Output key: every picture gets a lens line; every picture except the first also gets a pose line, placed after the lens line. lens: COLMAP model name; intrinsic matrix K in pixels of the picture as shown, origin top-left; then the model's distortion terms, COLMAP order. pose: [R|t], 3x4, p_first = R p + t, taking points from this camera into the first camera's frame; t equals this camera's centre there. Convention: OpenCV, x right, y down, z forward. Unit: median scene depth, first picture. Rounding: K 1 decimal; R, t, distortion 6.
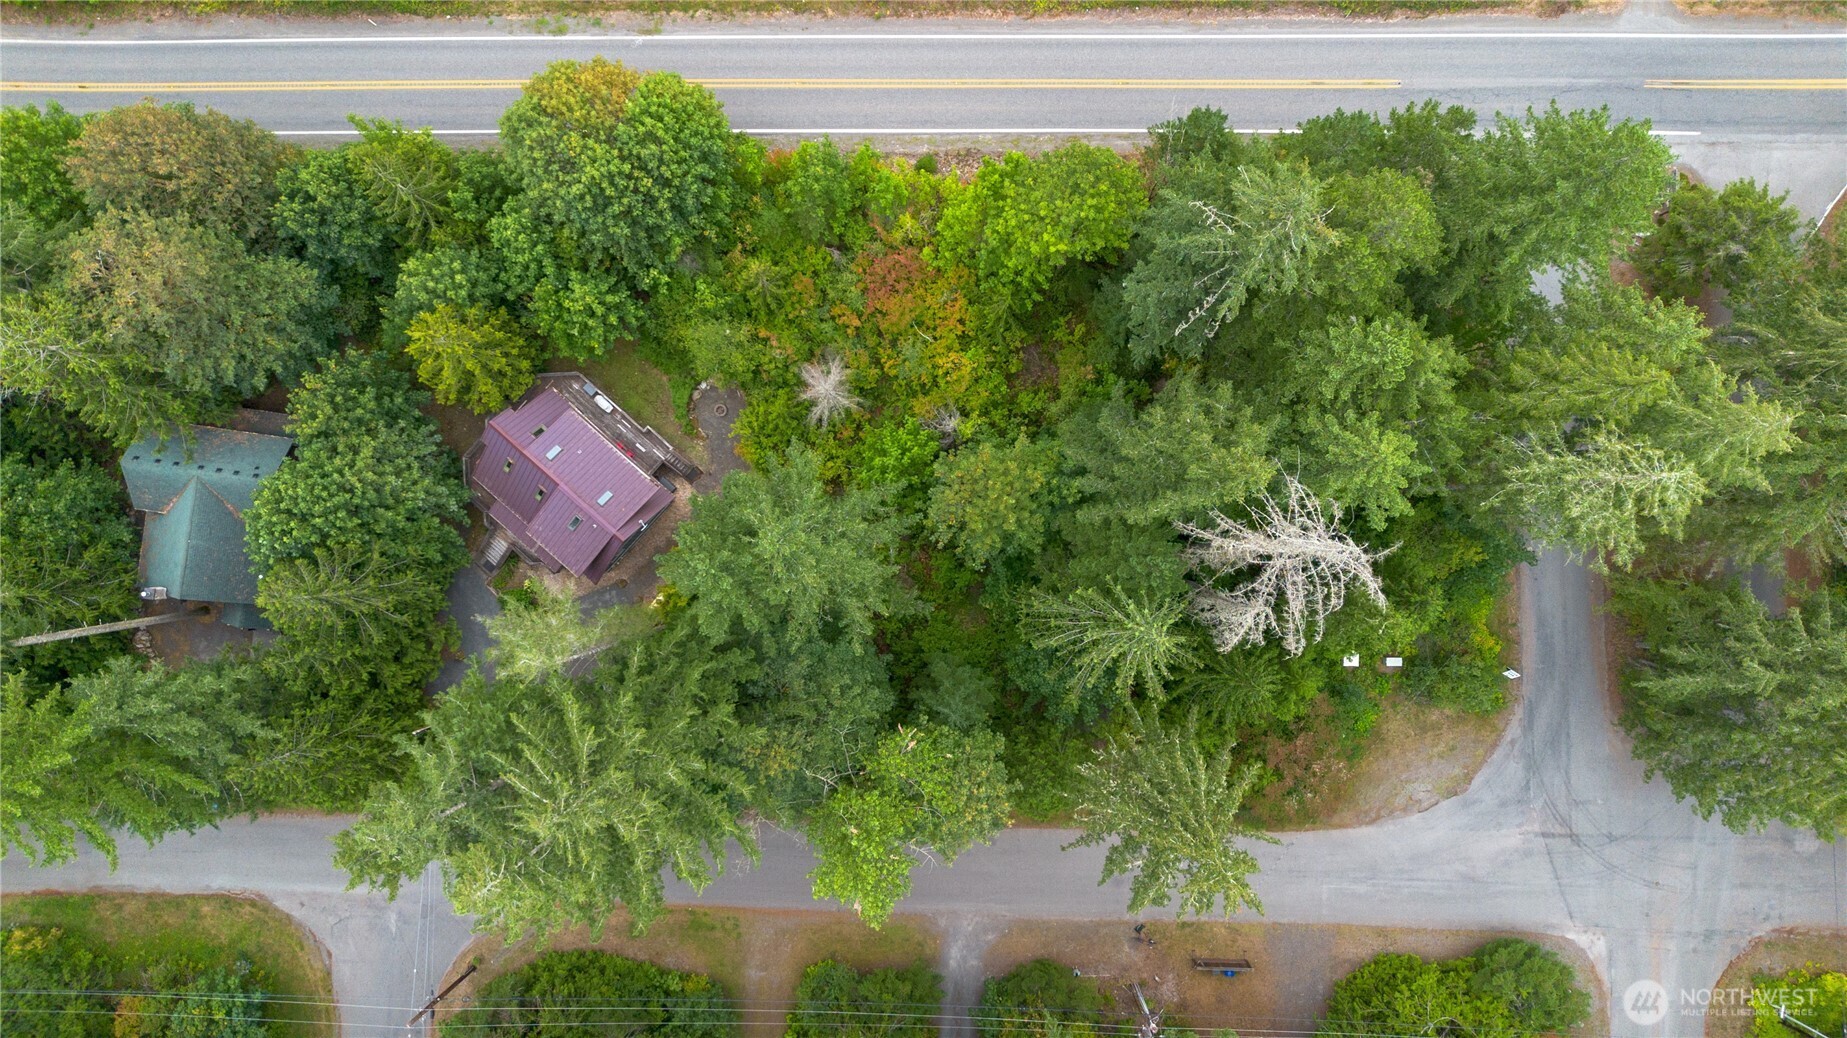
lens RADIAL K [[1369.8, 0, 912.1], [0, 1369.8, 528.0], [0, 0, 1]] dist [0.061902, -0.073178]
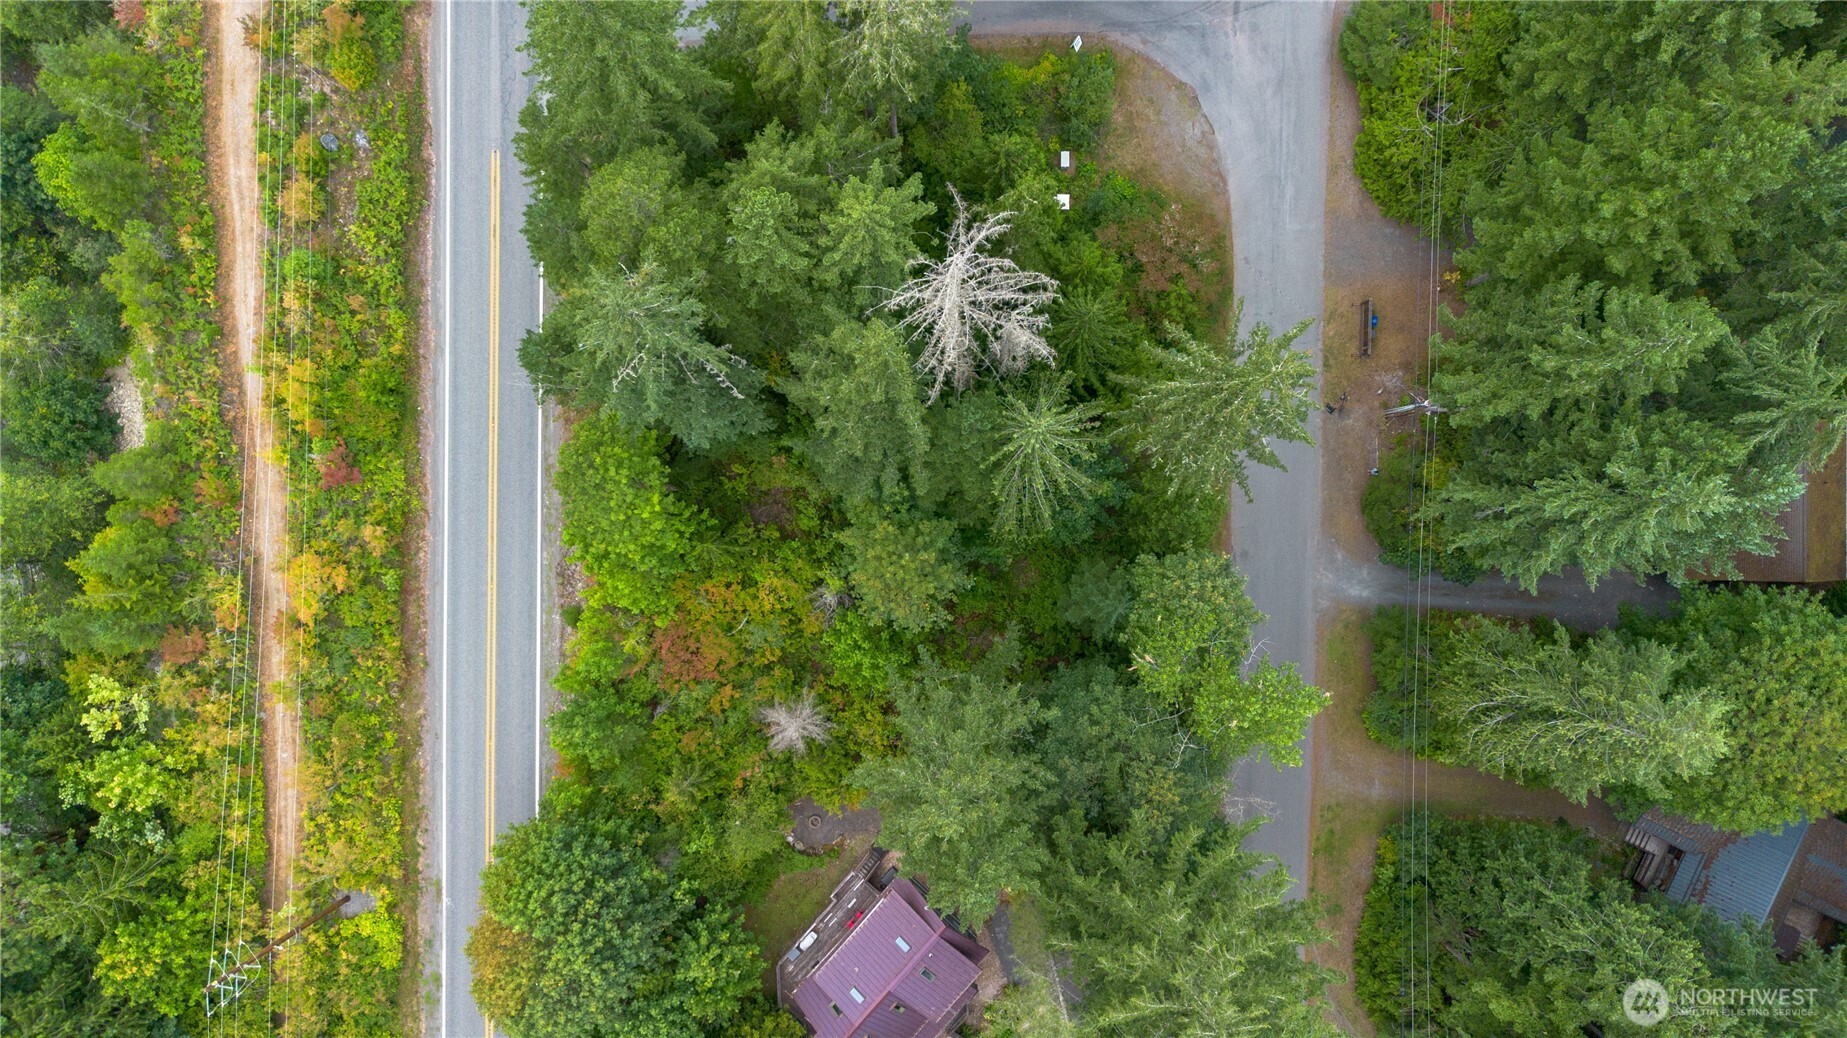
lens RADIAL K [[1369.8, 0, 920.9], [0, 1369.8, 535.2], [0, 0, 1]] dist [0.061902, -0.073178]
pose [[0.001411, -0.999905, 0.013675, 0.064367], [0.999977, 0.001321, -0.006645, -0.002100], [0.006626, 0.013684, 0.999884, -0.009466]]
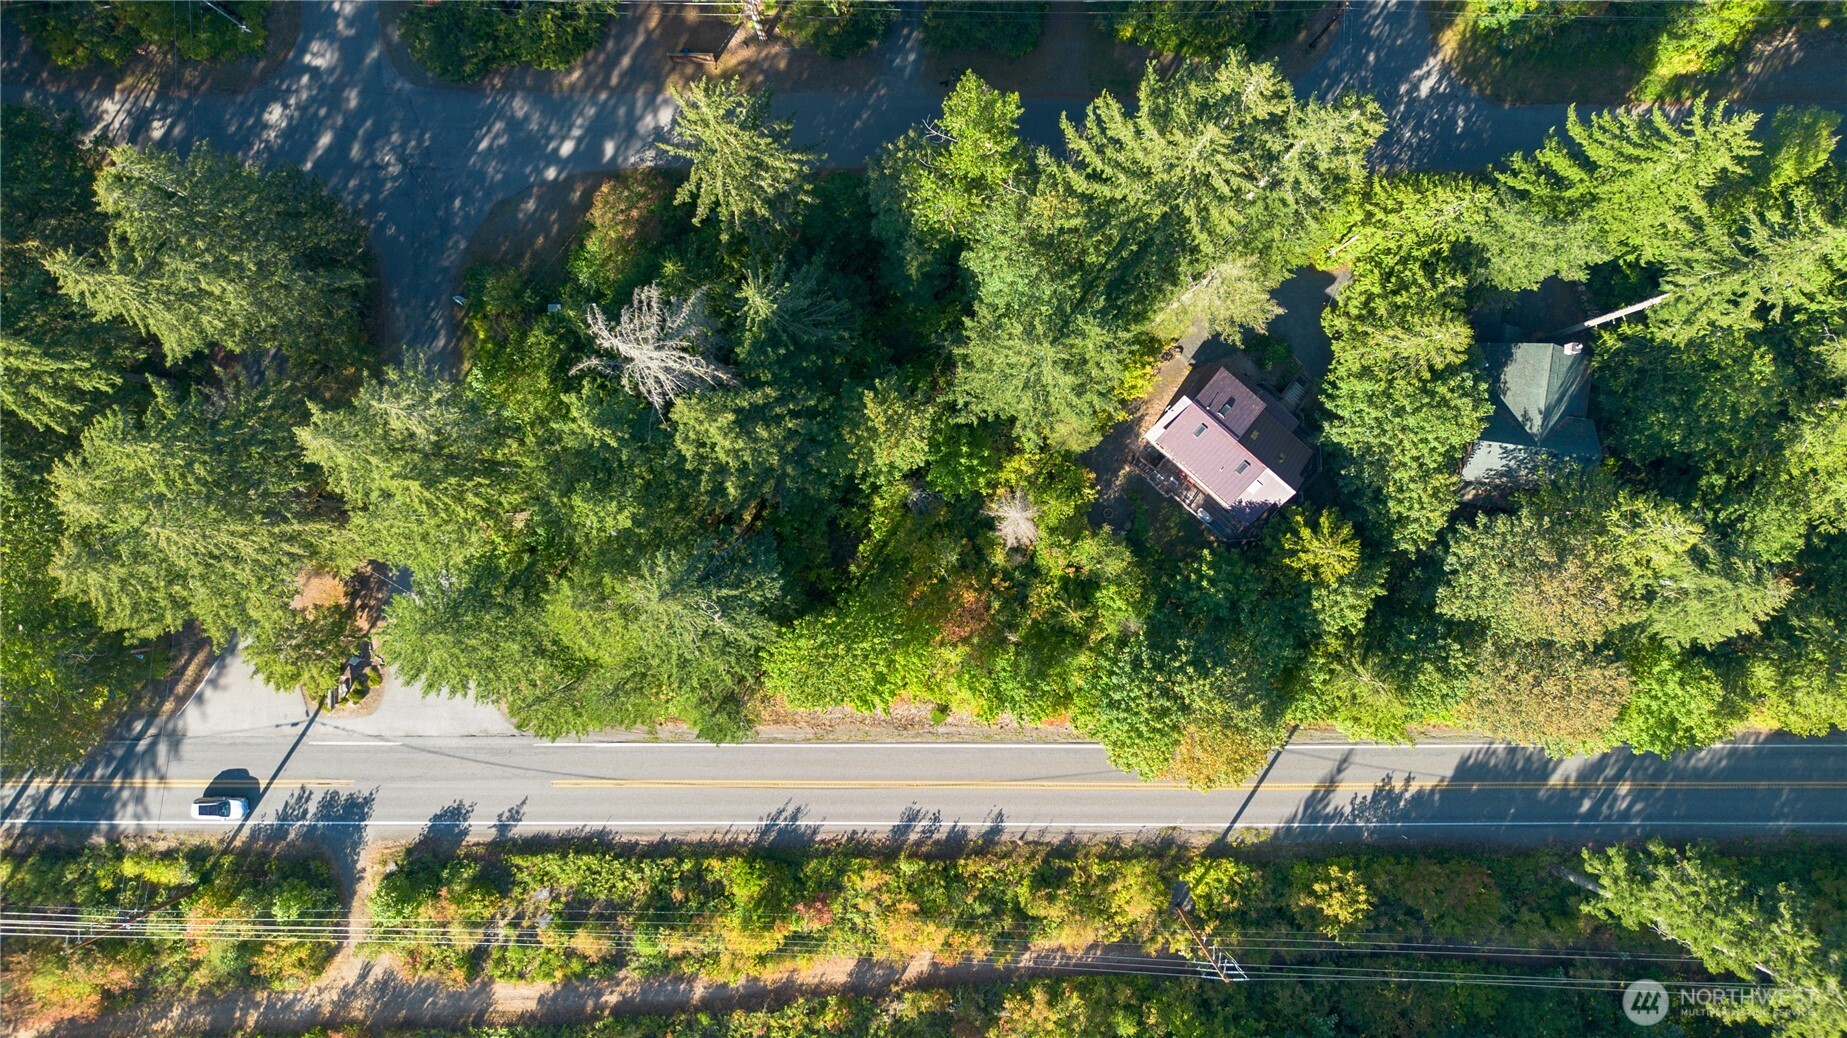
lens RADIAL K [[1369.8, 0, 925.2], [0, 1369.8, 519.3], [0, 0, 1]] dist [0.061902, -0.073178]
pose [[-0.999529, 0.007312, 0.029812, -0.017057], [-0.007207, -0.999967, 0.003620, -0.107783], [0.029837, 0.003404, 0.999549, -0.235093]]
